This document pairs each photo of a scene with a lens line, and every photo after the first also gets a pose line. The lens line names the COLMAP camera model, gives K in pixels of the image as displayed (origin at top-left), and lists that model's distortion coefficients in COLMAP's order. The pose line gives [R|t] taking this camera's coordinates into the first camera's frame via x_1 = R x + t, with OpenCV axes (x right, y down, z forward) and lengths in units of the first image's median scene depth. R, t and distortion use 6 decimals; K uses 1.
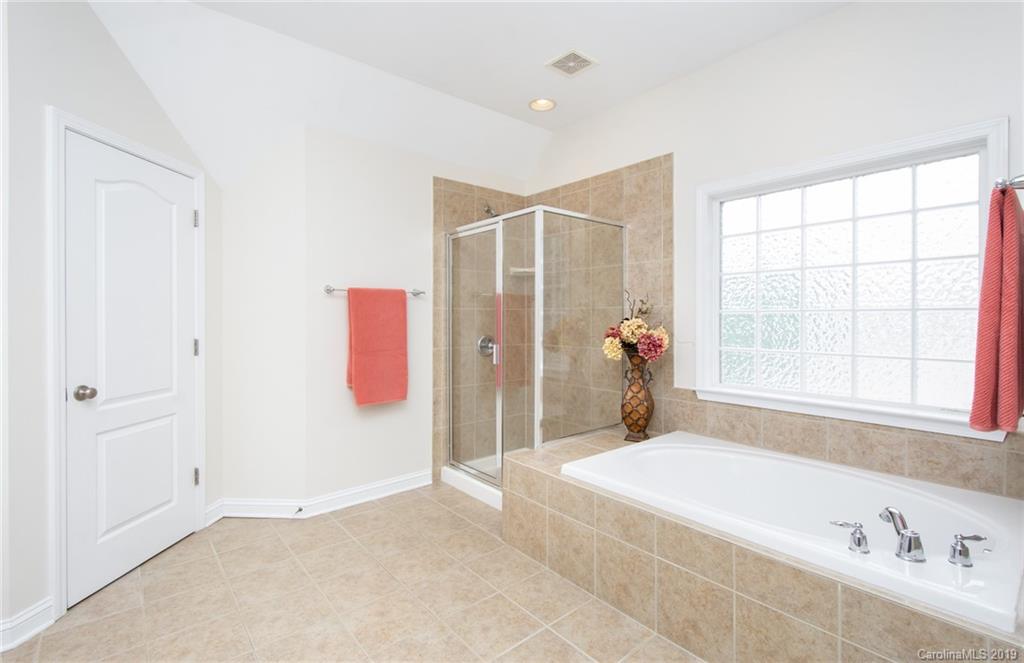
lens RADIAL K [[455.2, 0, 511.0], [0, 455.2, 322.0], [0, 0, 1]] dist [-0.000306, -0.000170]
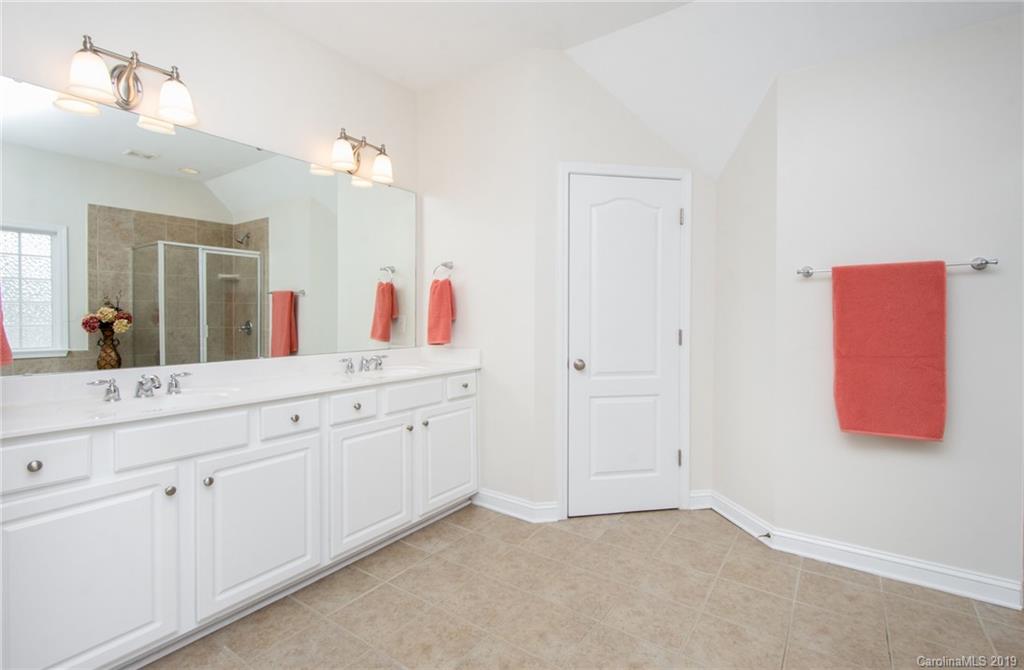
lens RADIAL K [[473.8, 0, 511.0], [0, 473.8, 319.7], [0, 0, 1]] dist [0.001957, 0.000130]
pose [[0.244571, 0.012059, -0.969556, 0.292782], [-0.005779, 0.999923, 0.010979, 0.004280], [0.969614, 0.002918, 0.244622, 0.344756]]
